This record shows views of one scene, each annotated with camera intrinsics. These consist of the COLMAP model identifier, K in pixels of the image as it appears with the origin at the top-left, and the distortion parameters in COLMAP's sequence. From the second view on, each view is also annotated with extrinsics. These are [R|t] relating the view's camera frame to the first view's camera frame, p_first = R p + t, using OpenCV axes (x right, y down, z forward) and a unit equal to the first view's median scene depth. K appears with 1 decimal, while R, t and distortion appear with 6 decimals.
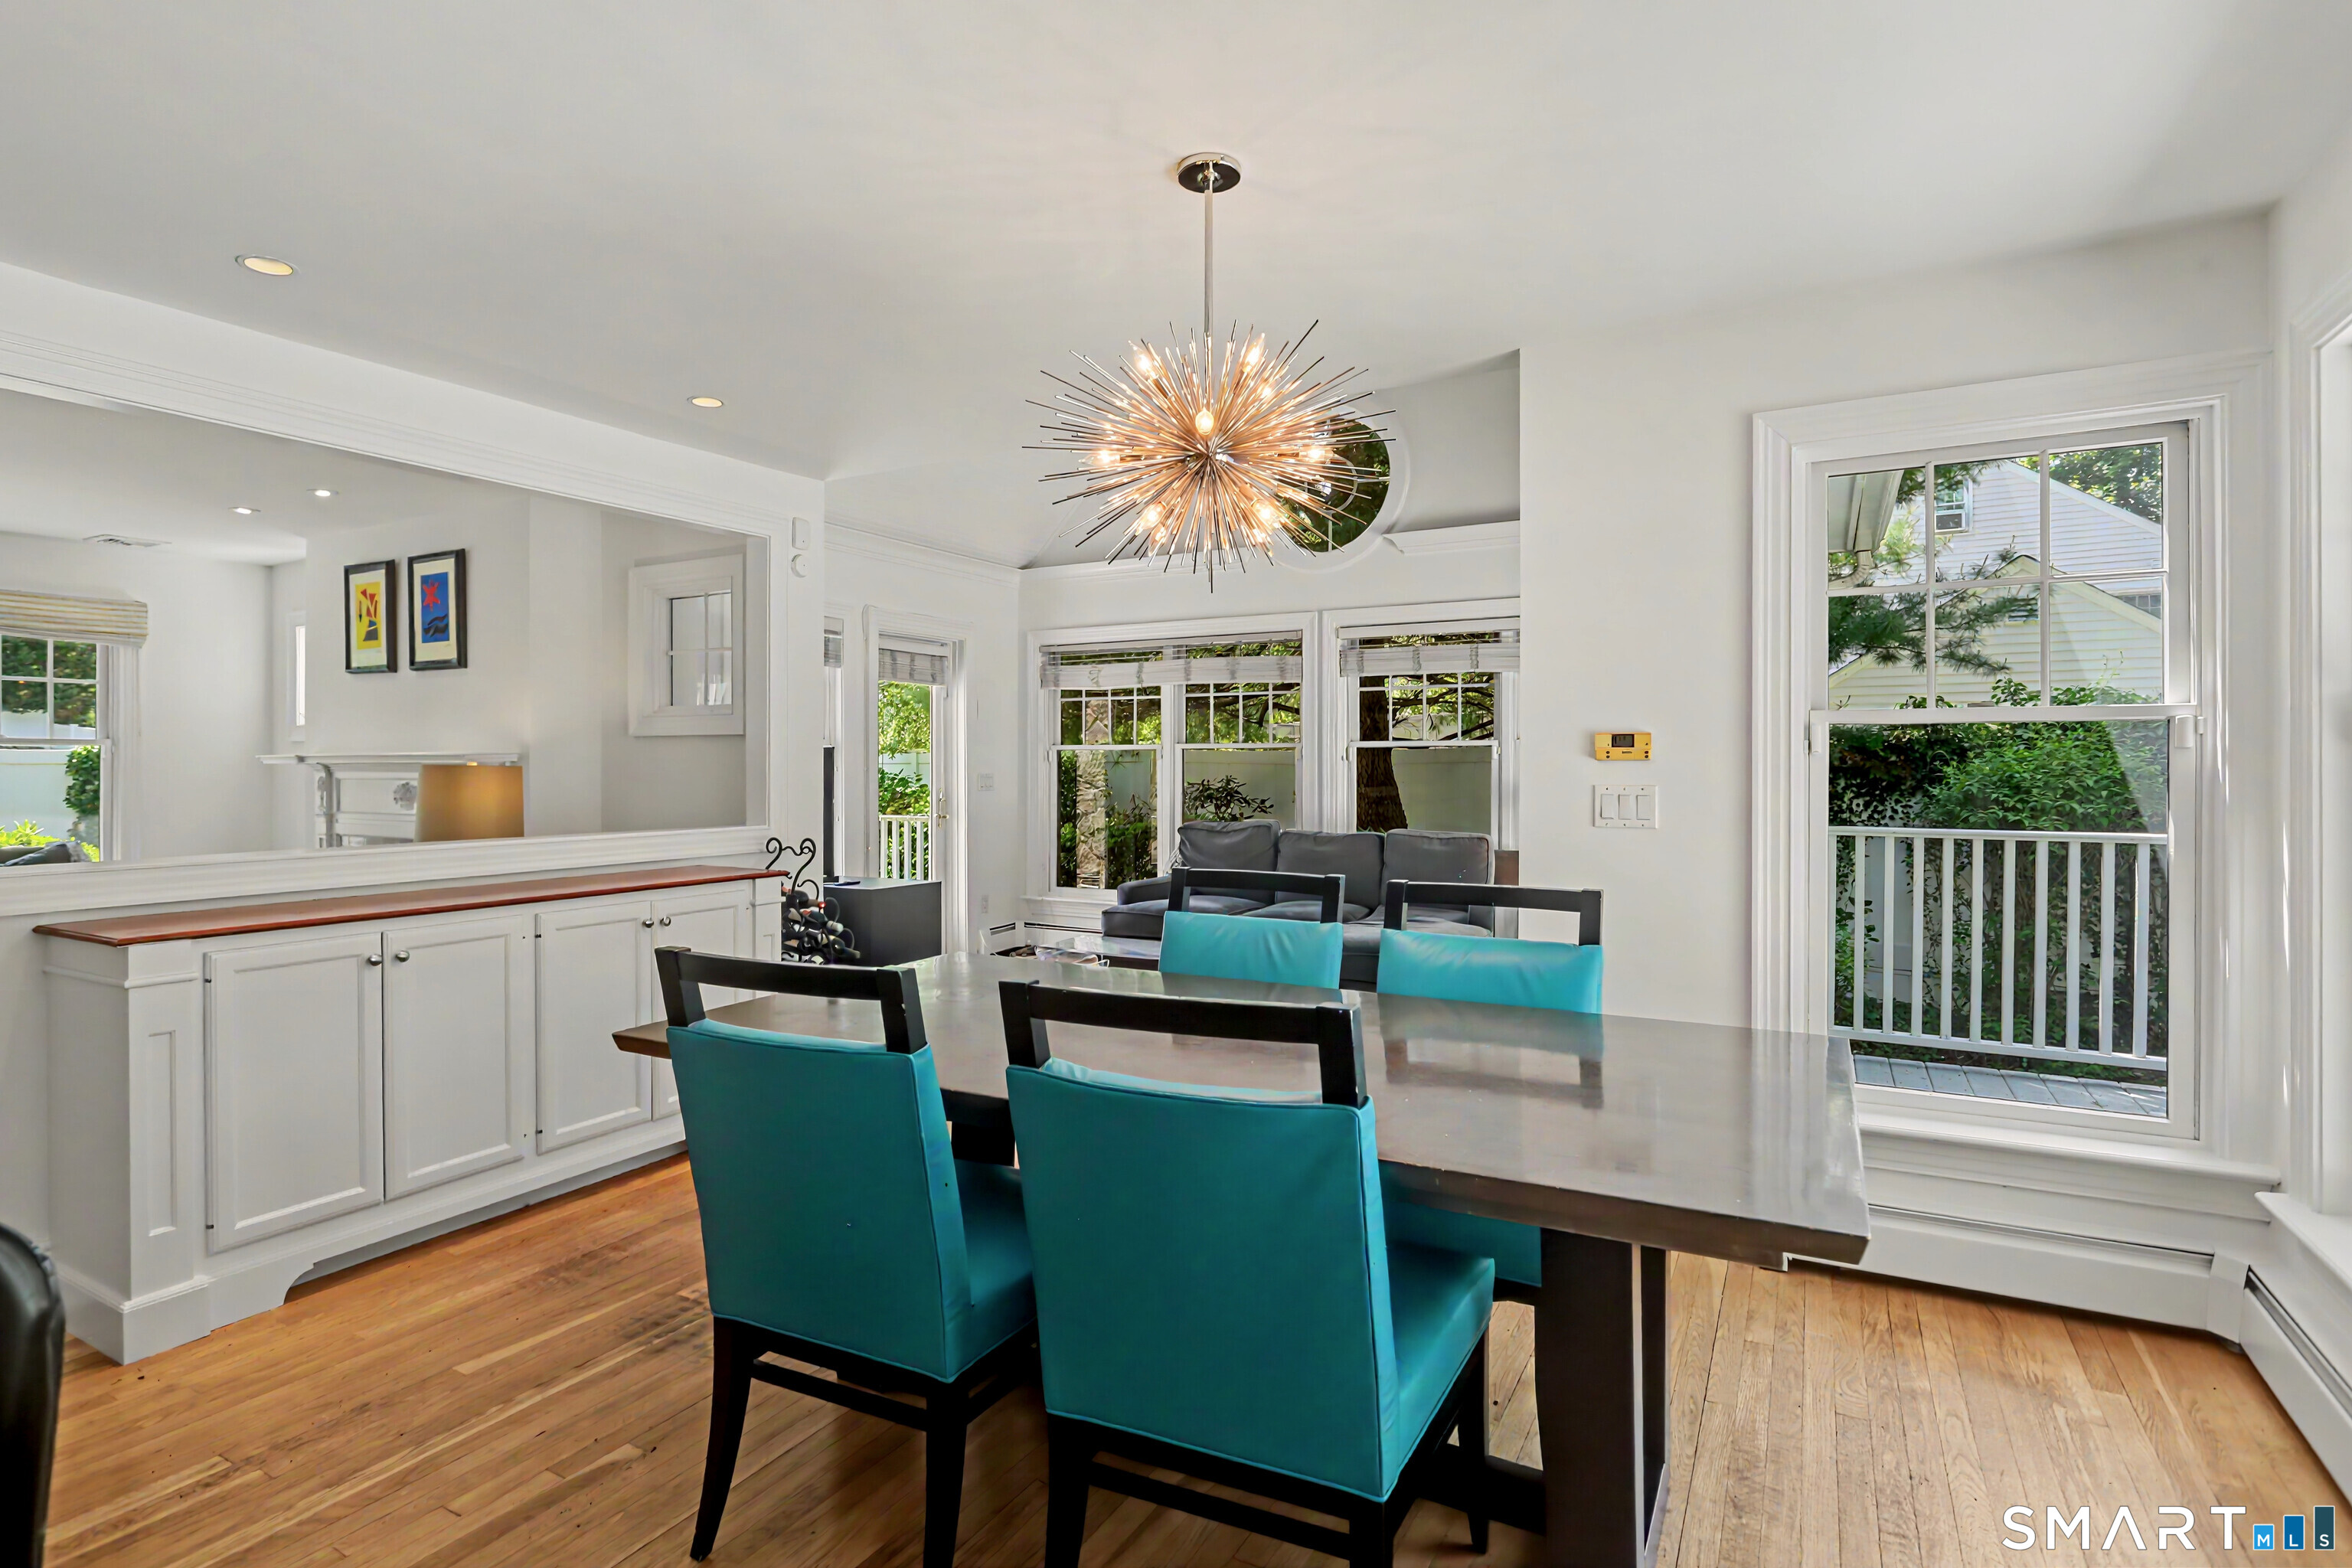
lens RADIAL K [[1152.6, 0, 1175.5], [0, 1152.6, 768.6], [0, 0, 1]] dist [-0.017986, 0.001814]
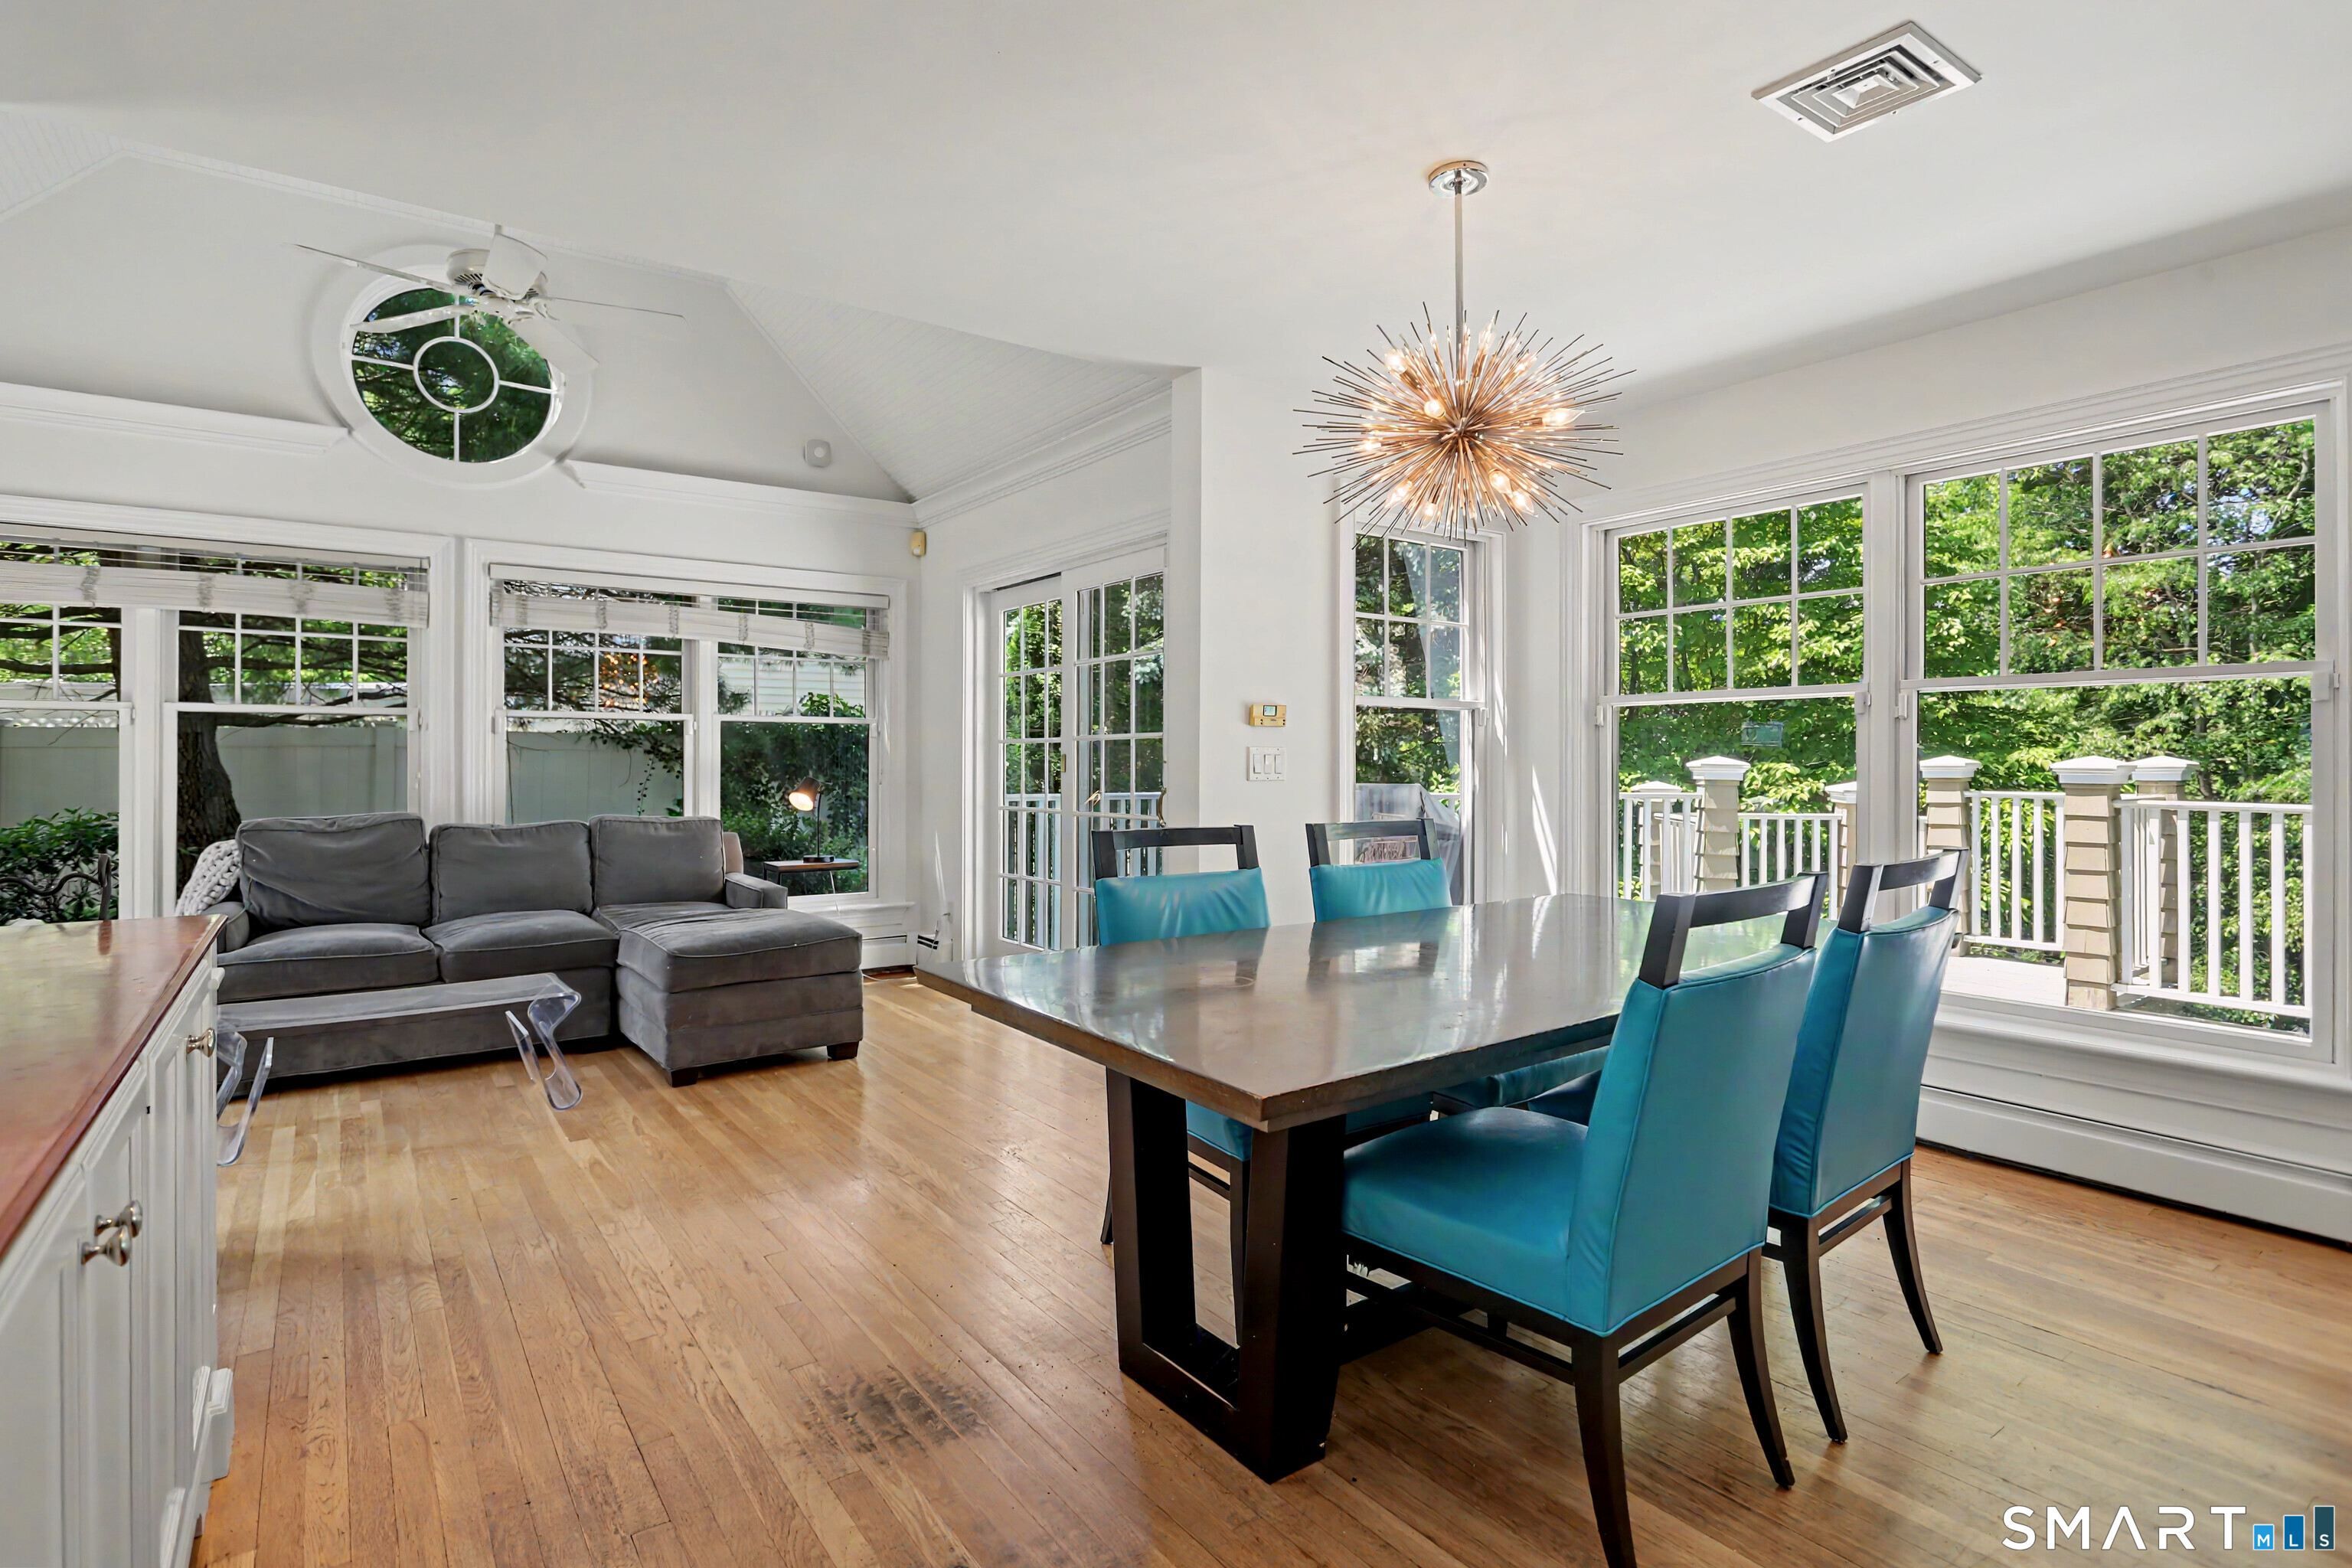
lens RADIAL K [[1152.6, 0, 1177.6], [0, 1152.6, 769.3], [0, 0, 1]] dist [-0.017986, 0.001814]
pose [[0.411337, -0.003547, 0.911477, -0.365048], [0.004184, 0.999989, 0.002003, 0.018195], [-0.911474, 0.002989, 0.411347, 0.242525]]
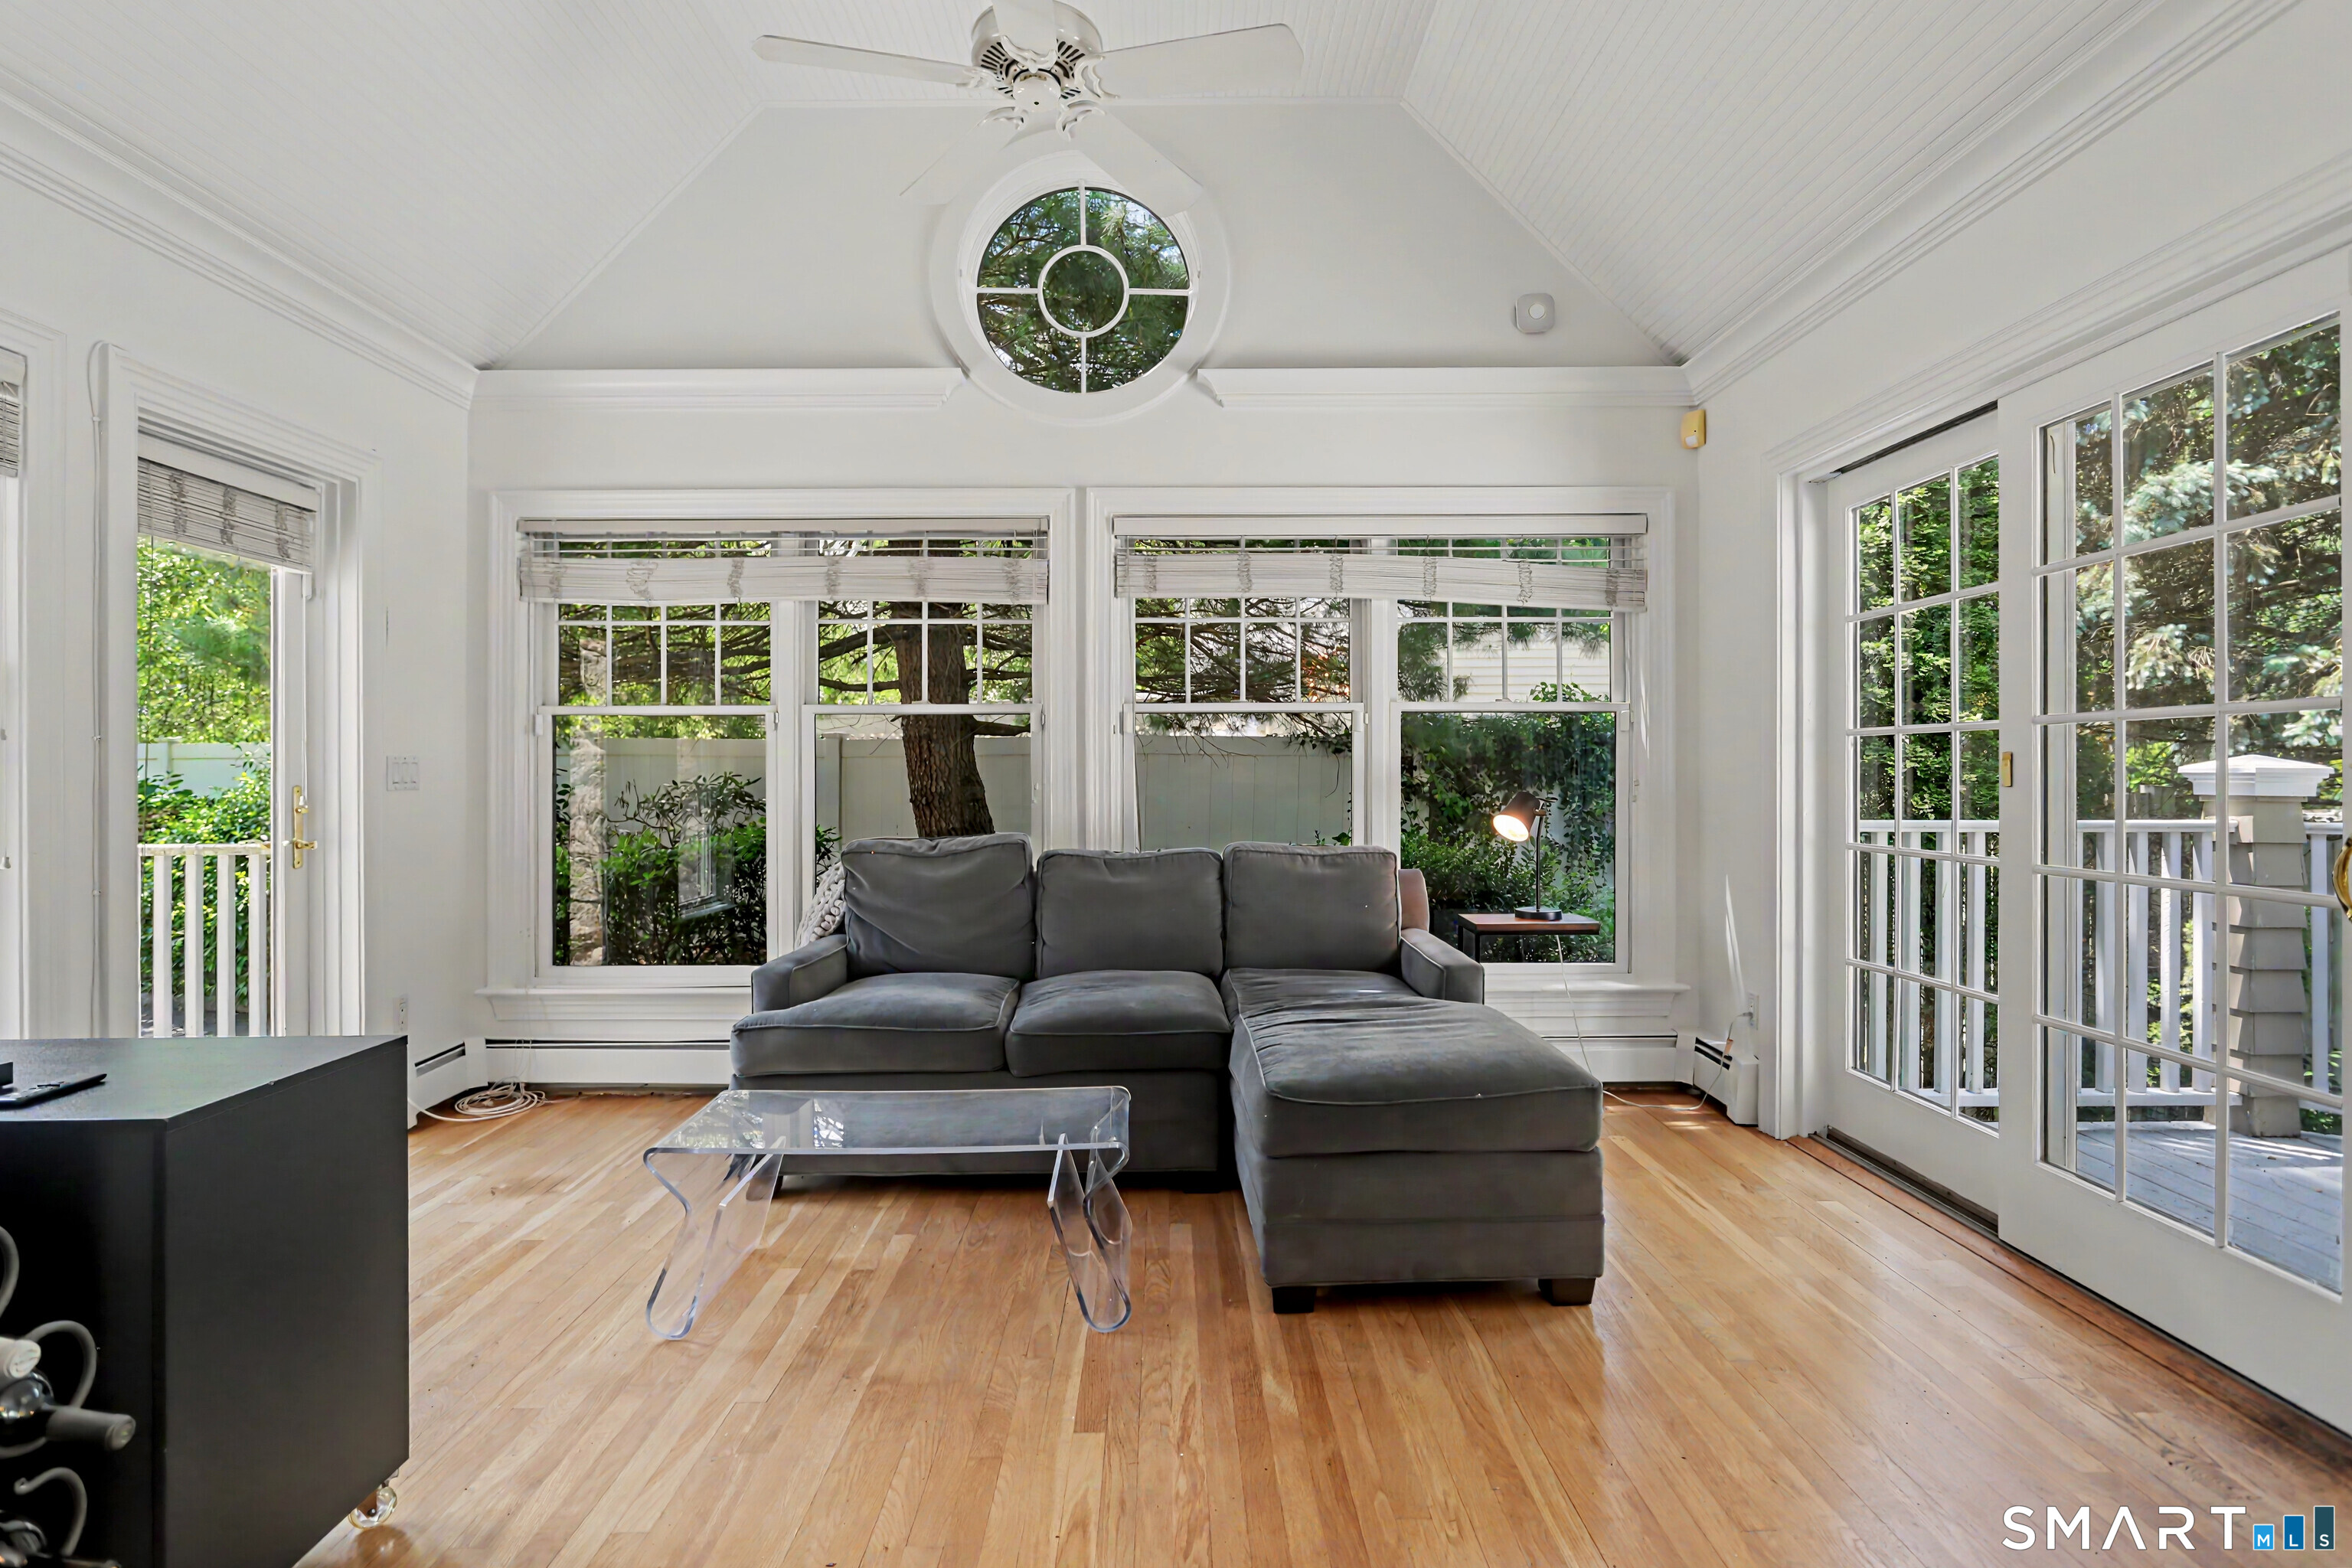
lens RADIAL K [[1152.6, 0, 1180.5], [0, 1152.6, 764.1], [0, 0, 1]] dist [-0.017986, 0.001814]
pose [[0.867418, 0.001295, 0.497578, -0.129006], [0.003881, 0.999949, -0.009368, 0.015537], [-0.497564, 0.010057, 0.867369, 0.434015]]
